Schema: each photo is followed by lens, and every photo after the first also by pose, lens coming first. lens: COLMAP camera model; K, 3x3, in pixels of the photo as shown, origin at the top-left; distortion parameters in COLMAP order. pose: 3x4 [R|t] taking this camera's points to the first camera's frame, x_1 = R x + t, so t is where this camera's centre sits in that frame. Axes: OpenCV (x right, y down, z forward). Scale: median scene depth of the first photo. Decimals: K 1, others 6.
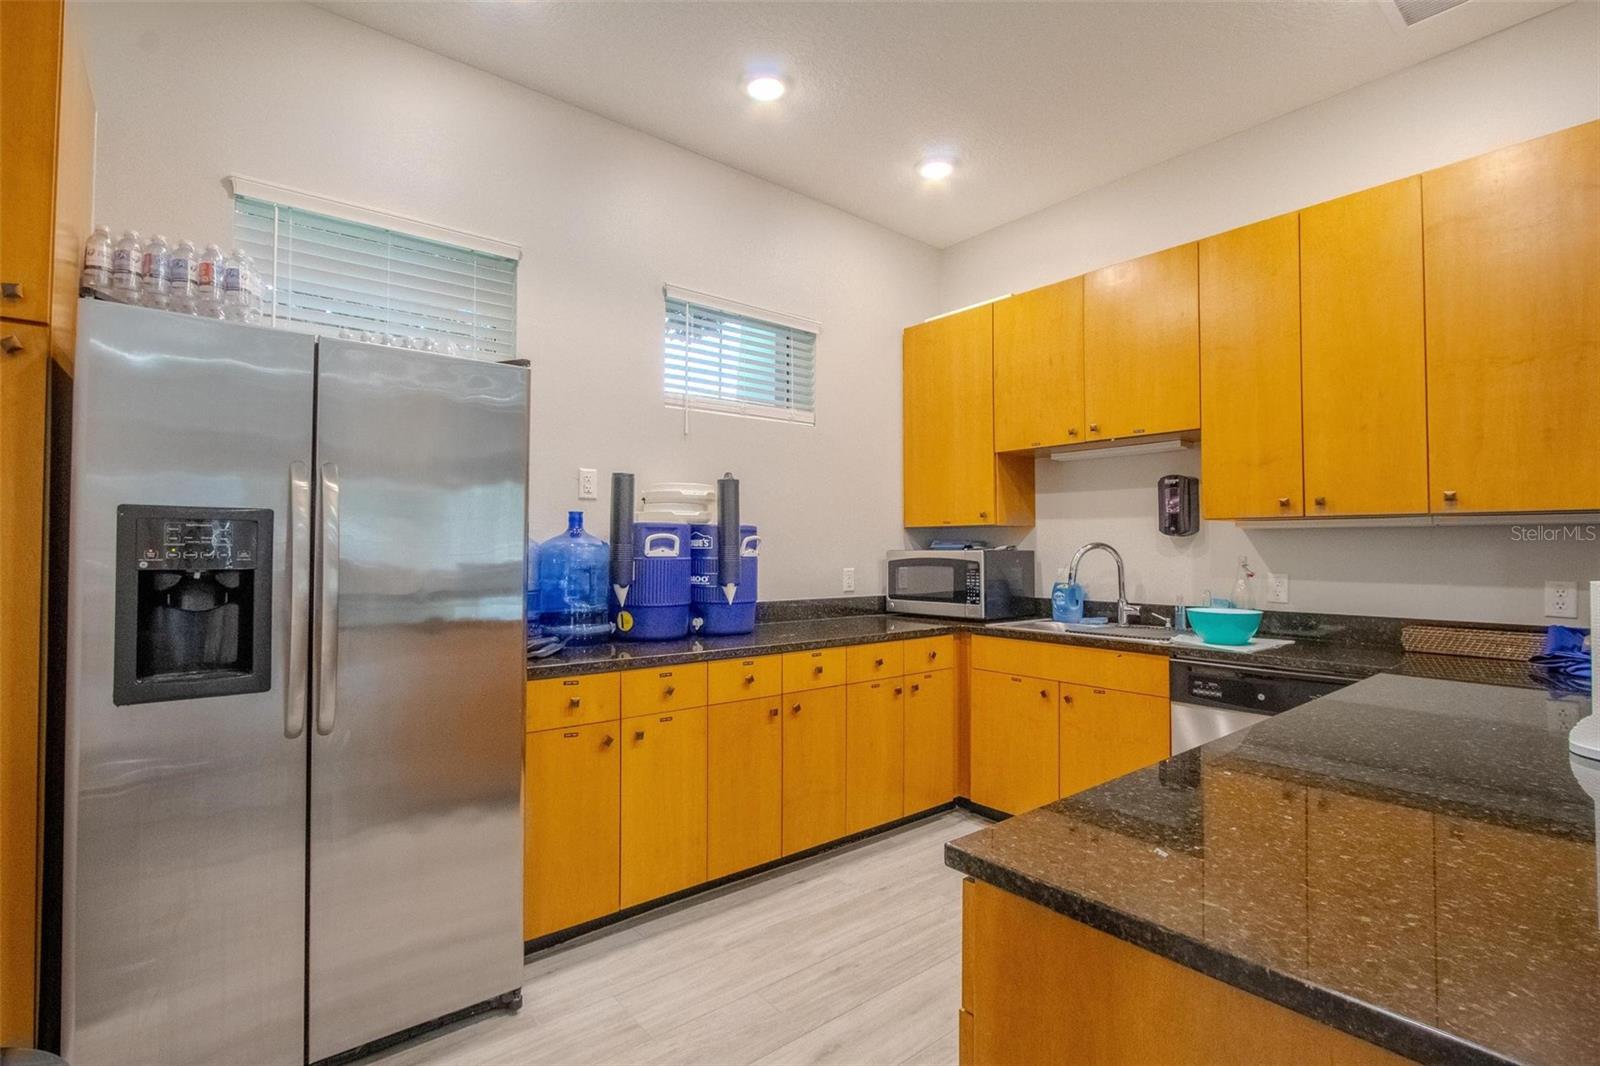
lens RADIAL K [[747.4, 0, 800.0], [0, 747.4, 533.0], [0, 0, 1]] dist [-0.010281, 0.000033]
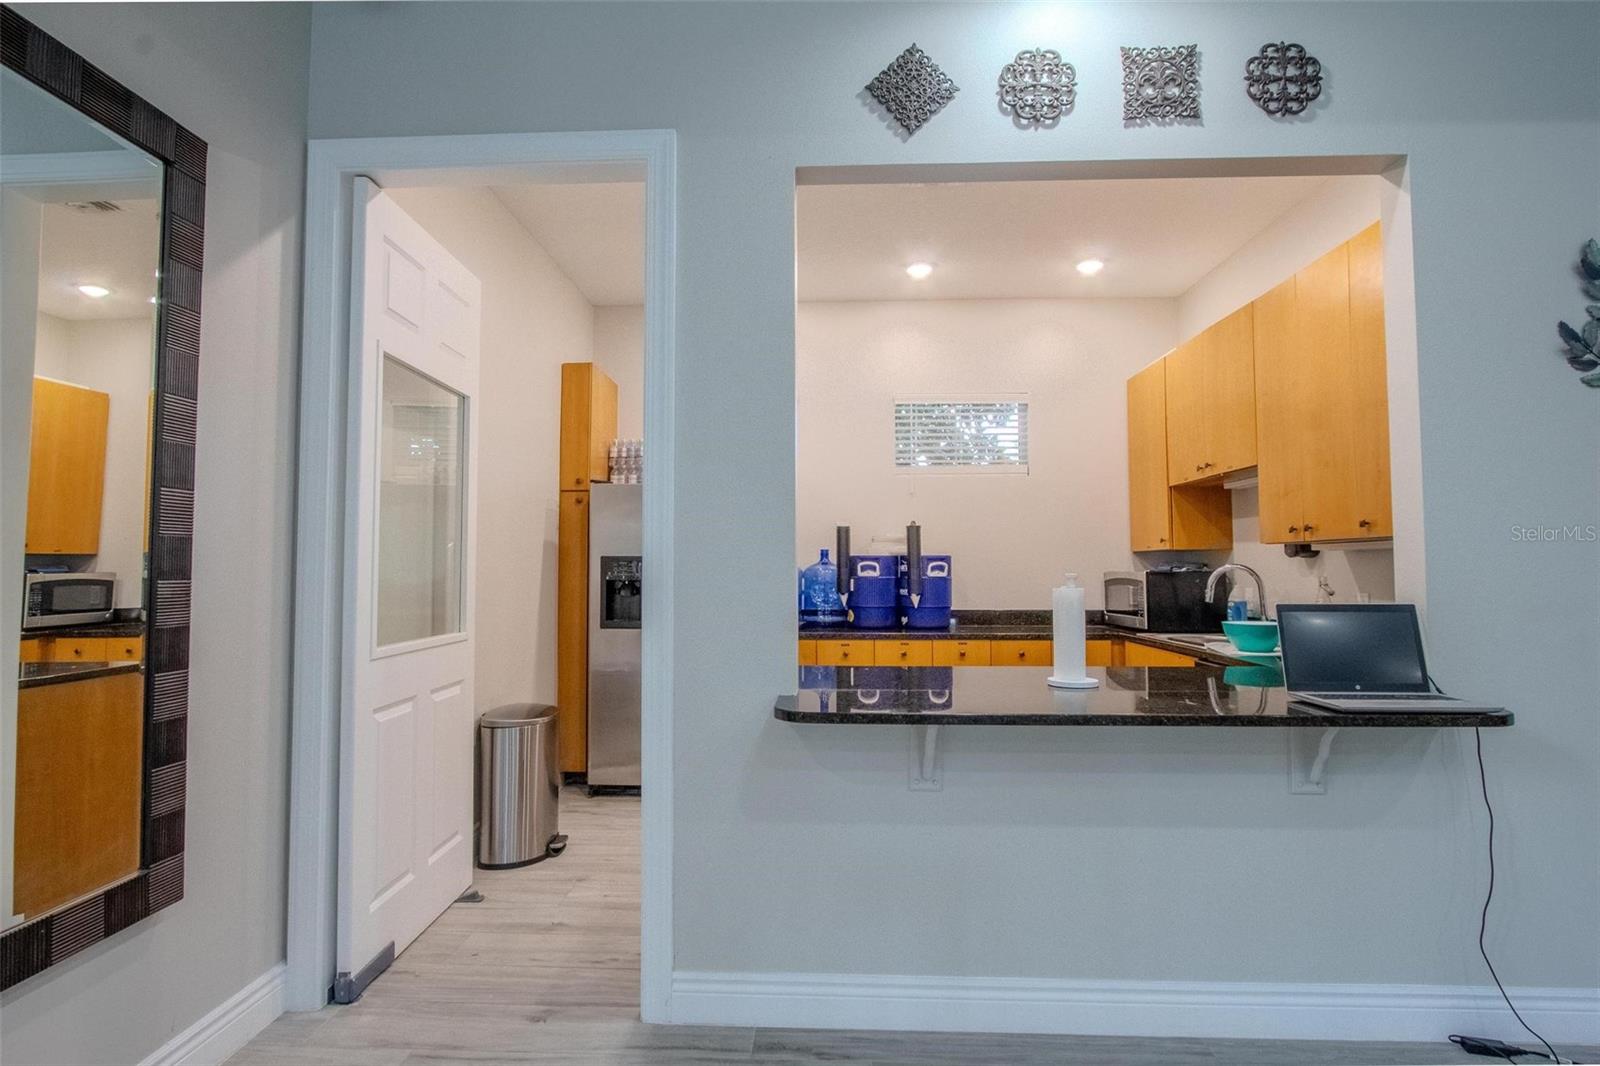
lens RADIAL K [[826.4, 0, 800.0], [0, 826.4, 533.0], [0, 0, 1]] dist [-0.000723, -0.000034]
pose [[0.756758, -0.033330, -0.652845, 0.852236], [0.017073, 0.999366, -0.031231, -0.008249], [0.653473, 0.012488, 0.756847, -0.437066]]
